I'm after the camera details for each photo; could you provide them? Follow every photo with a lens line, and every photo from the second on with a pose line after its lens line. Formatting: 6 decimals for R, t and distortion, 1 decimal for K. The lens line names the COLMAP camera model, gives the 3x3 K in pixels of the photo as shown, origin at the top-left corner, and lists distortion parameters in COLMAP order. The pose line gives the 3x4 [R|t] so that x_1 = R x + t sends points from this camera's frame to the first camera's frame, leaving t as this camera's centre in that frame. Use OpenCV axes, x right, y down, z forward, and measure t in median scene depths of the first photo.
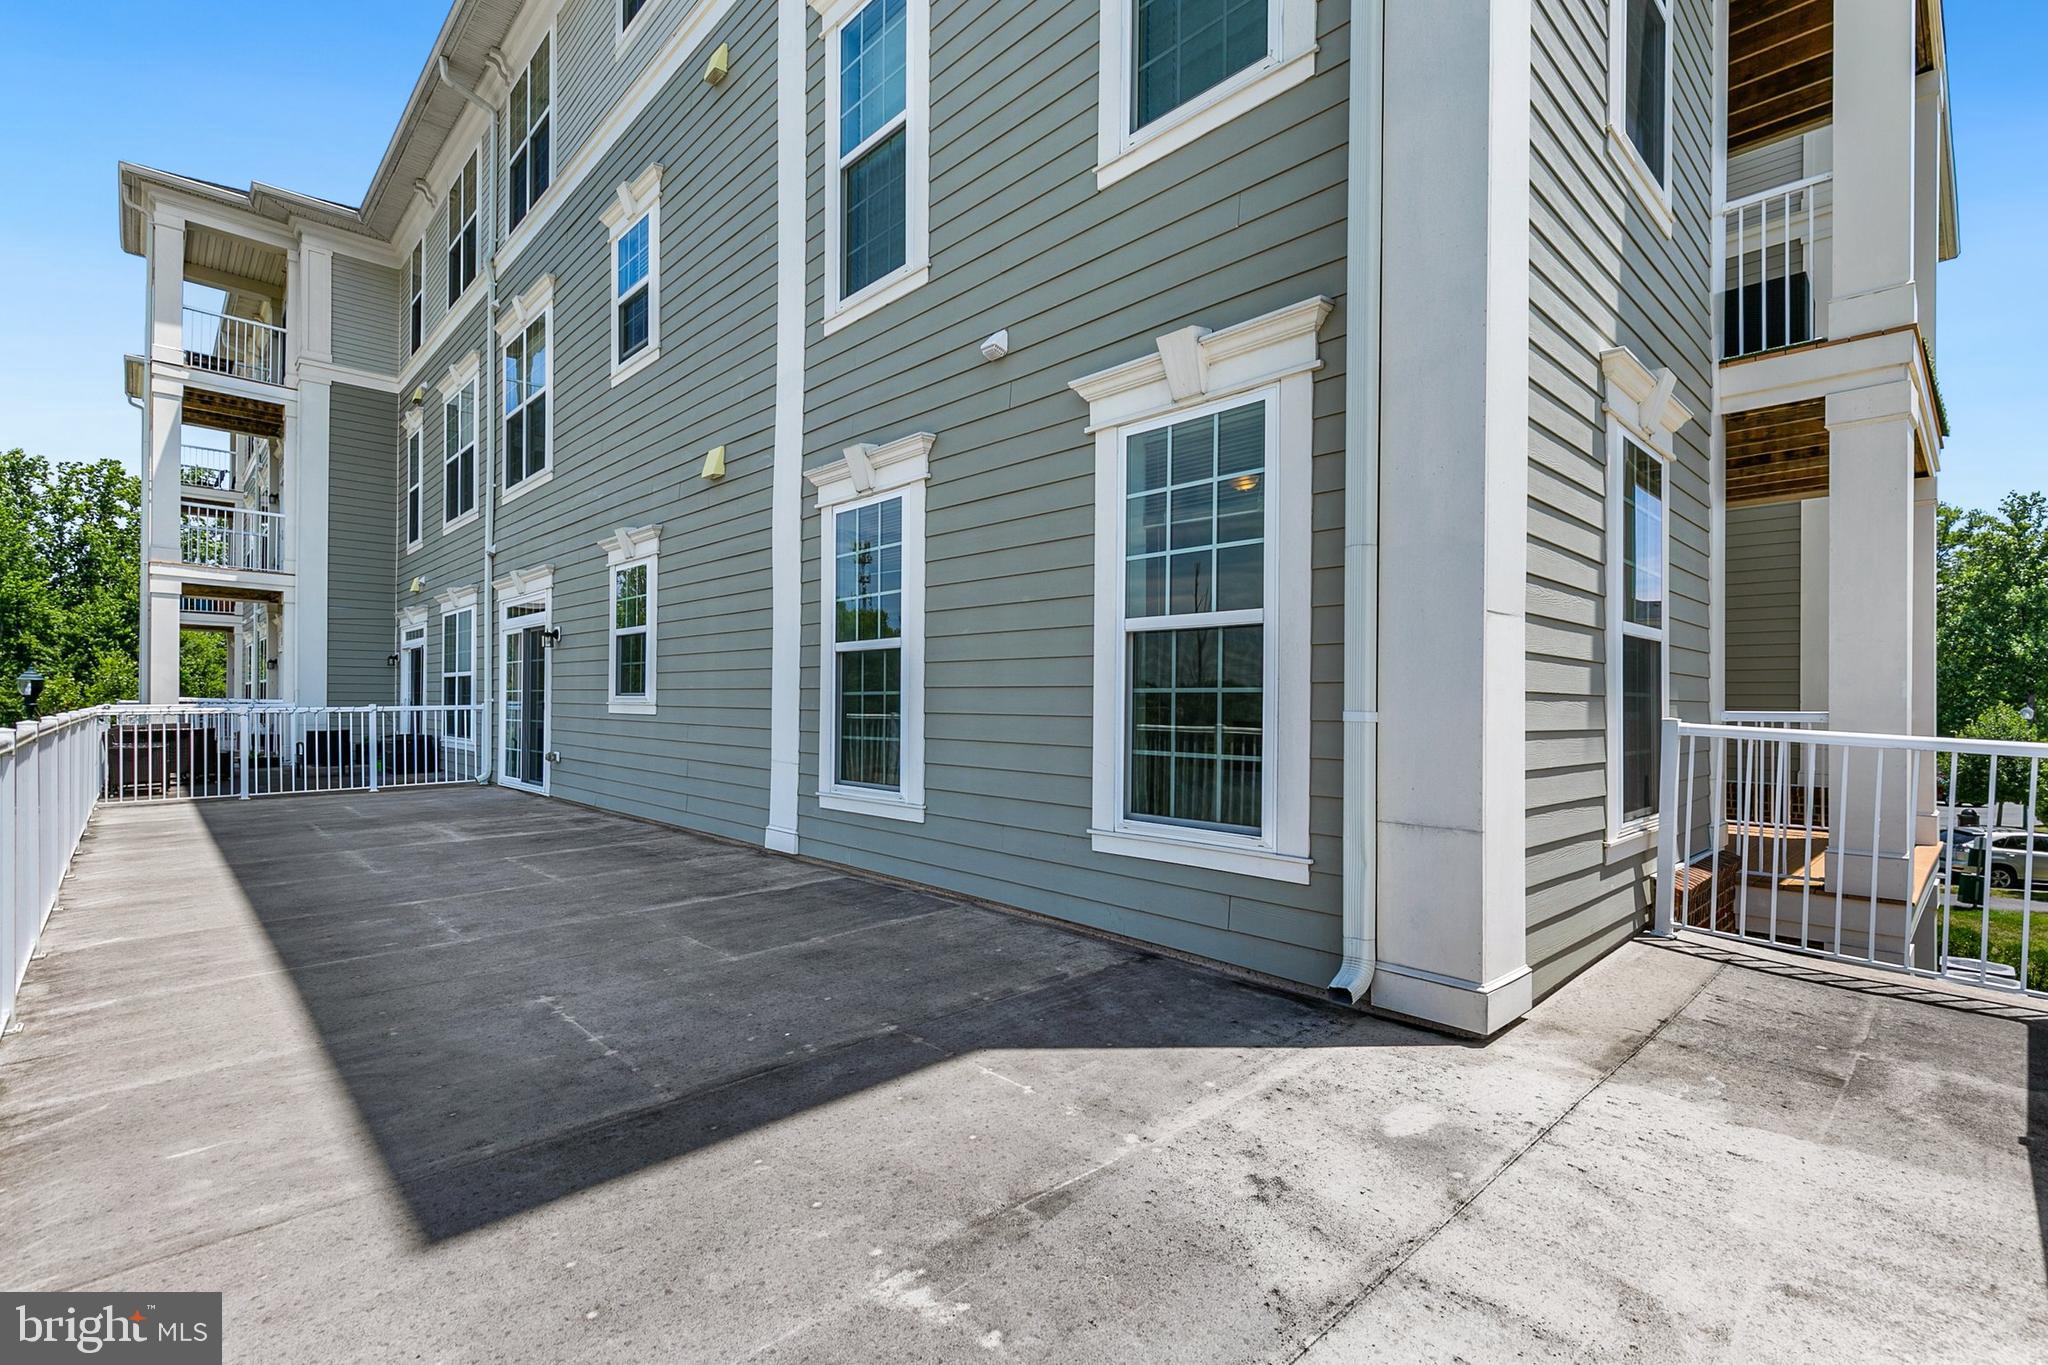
lens RADIAL K [[932.4, 0, 1008.5], [0, 932.4, 673.1], [0, 0, 1]] dist [0.006074, -0.002330]
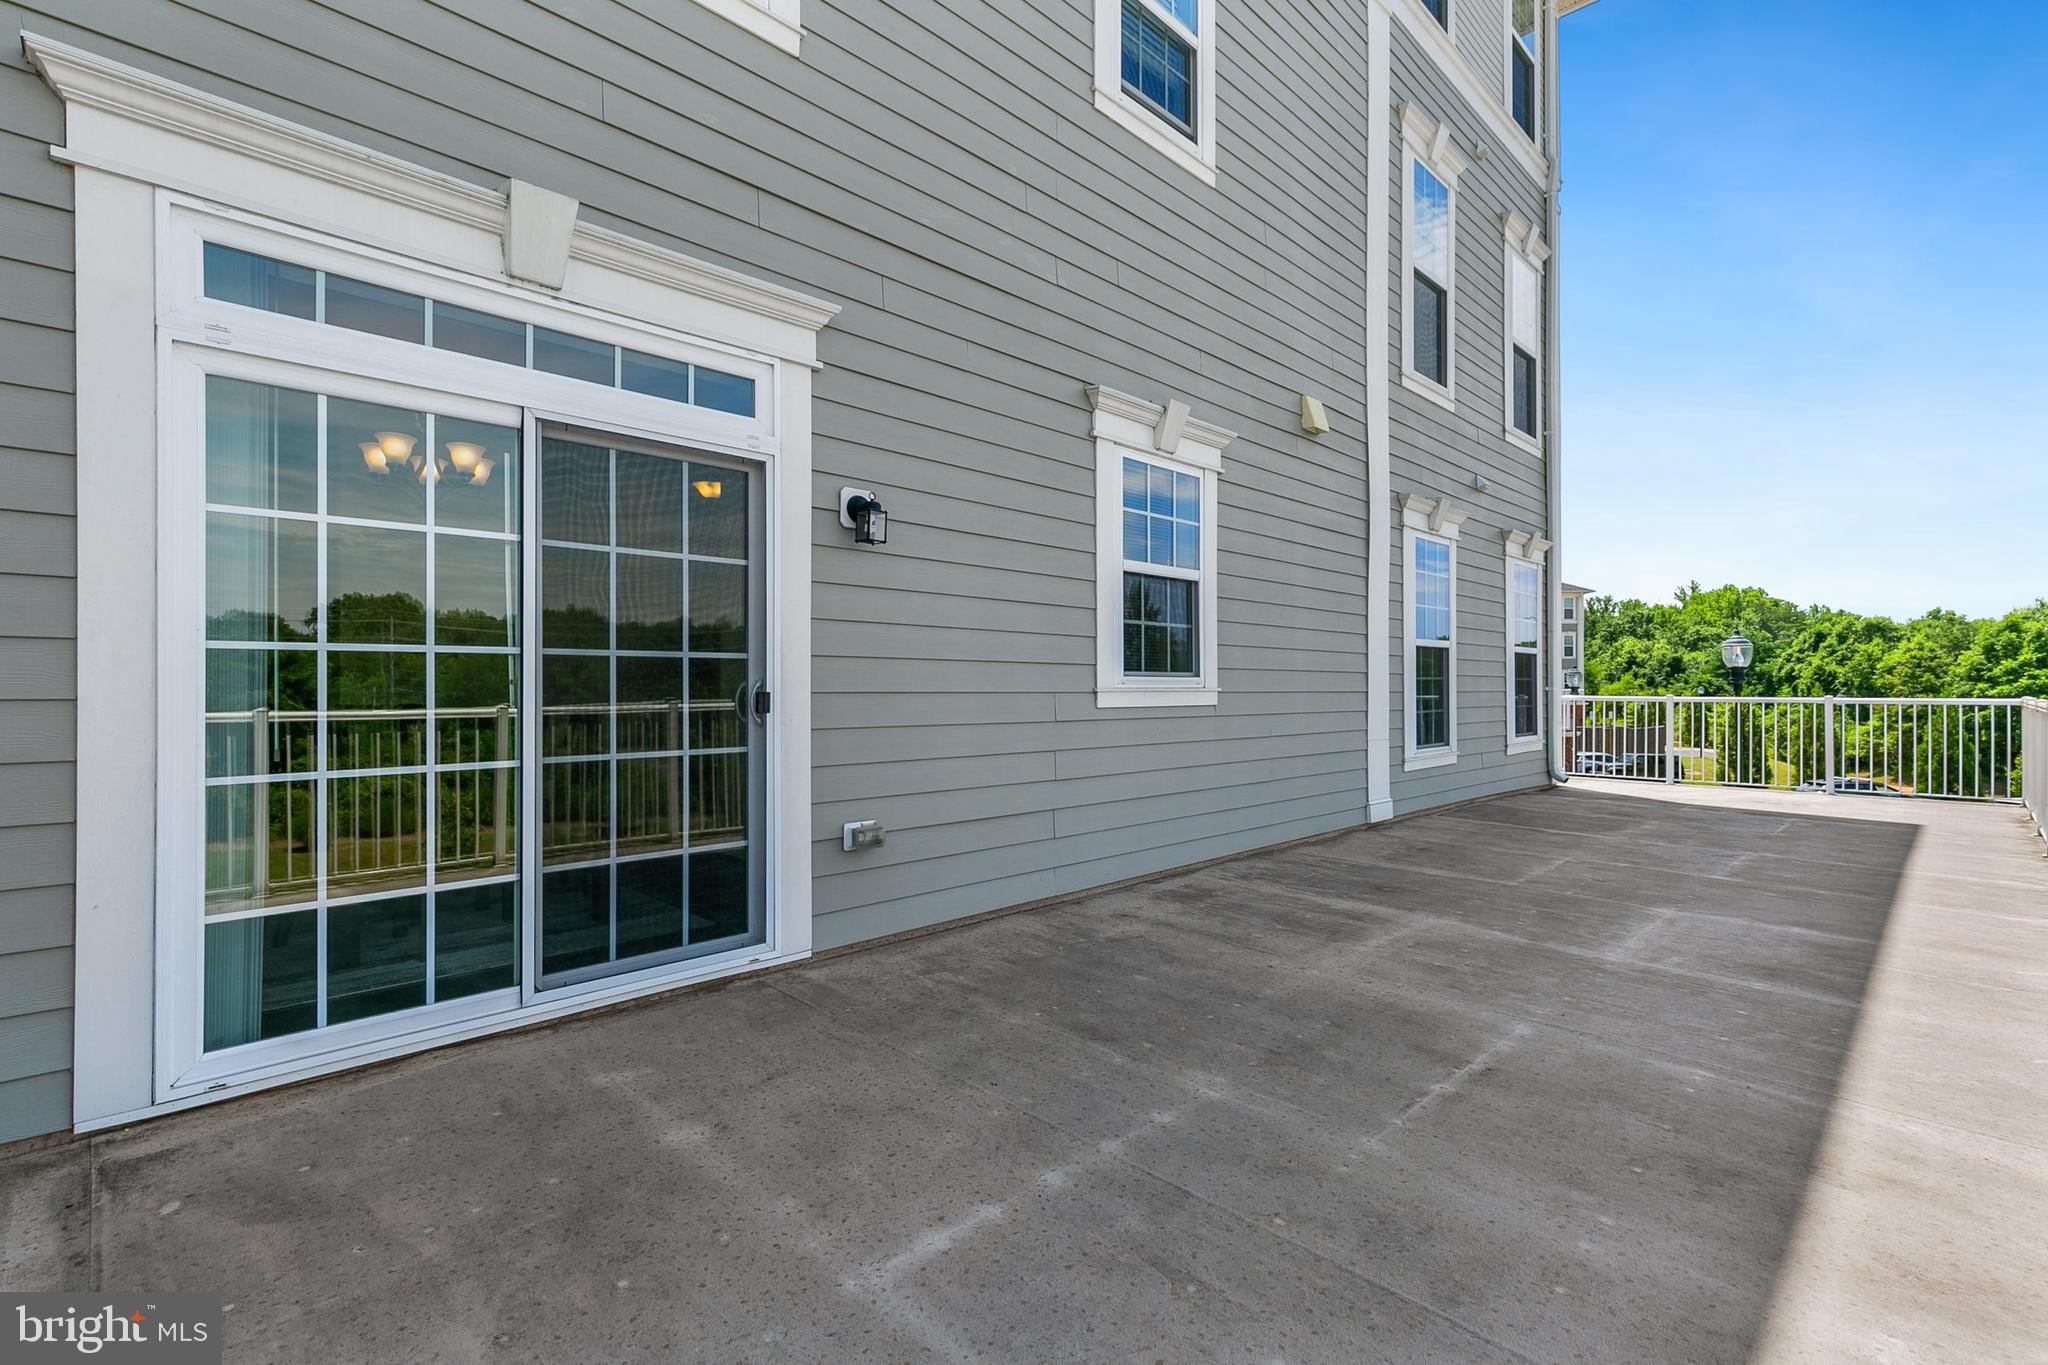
lens RADIAL K [[932.4, 0, 1025.8], [0, 932.4, 680.5], [0, 0, 1]] dist [0.006074, -0.002330]
pose [[-0.038991, -0.005985, 0.999222, -1.802544], [-0.036999, 0.999305, 0.004541, 0.048365], [-0.998554, -0.036794, -0.039186, 1.987482]]
